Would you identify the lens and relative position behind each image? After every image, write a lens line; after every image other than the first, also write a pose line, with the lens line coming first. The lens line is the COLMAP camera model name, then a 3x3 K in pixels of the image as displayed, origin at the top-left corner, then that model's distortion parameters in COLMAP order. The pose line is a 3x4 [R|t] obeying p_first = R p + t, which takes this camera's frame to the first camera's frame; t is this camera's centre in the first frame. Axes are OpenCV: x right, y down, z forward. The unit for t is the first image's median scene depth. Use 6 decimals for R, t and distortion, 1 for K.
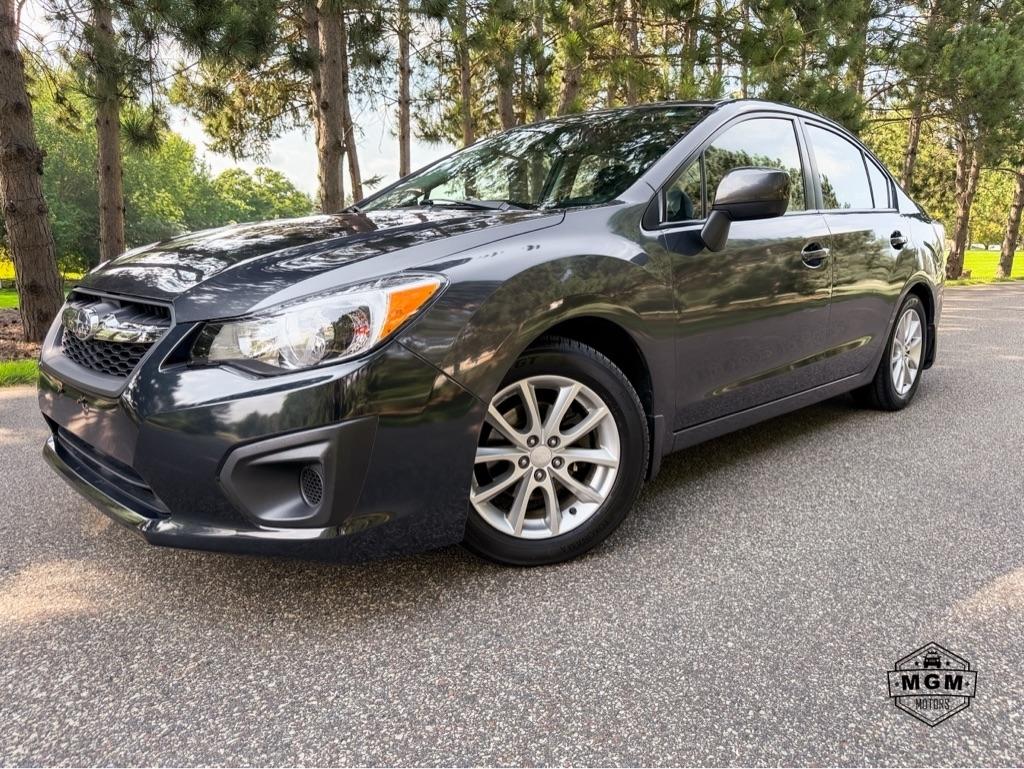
lens RADIAL K [[1053.4, 0, 512.0], [0, 1053.4, 384.5], [0, 0, 1]] dist [-0.014067, -0.014426]
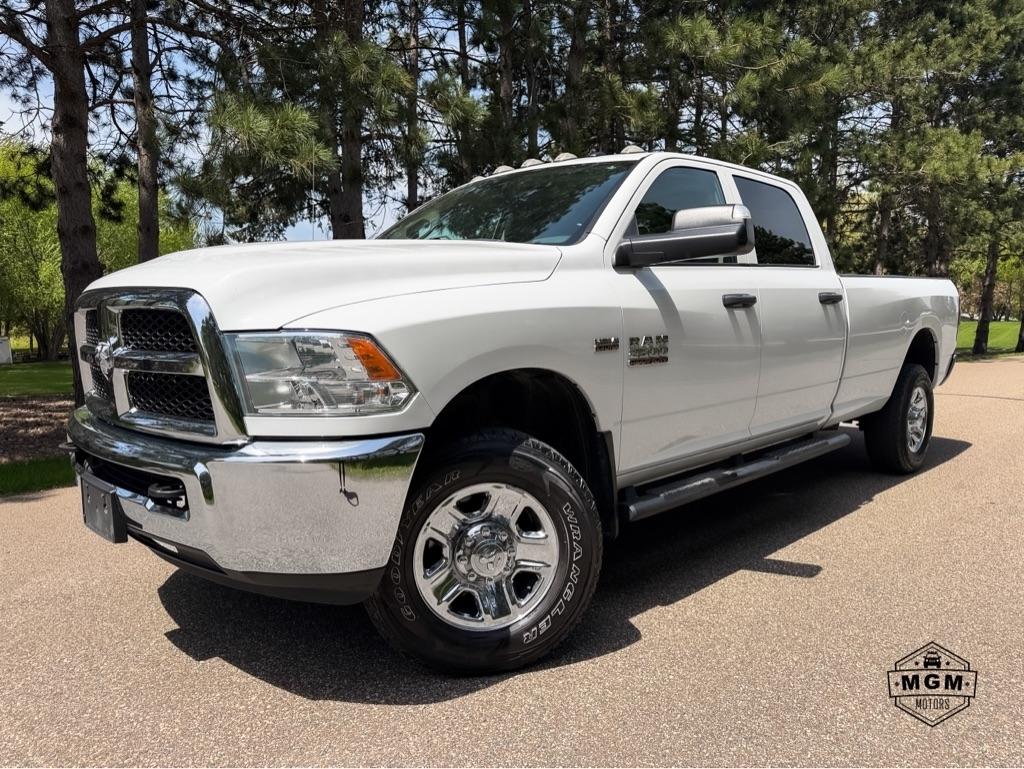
lens RADIAL K [[1053.4, 0, 512.0], [0, 1053.4, 384.5], [0, 0, 1]] dist [-0.014067, -0.014426]
pose [[0.999989, -0.003175, 0.003414, -0.030192], [0.003381, 0.998051, -0.062309, -0.084233], [-0.003210, 0.062320, 0.998051, -0.552729]]
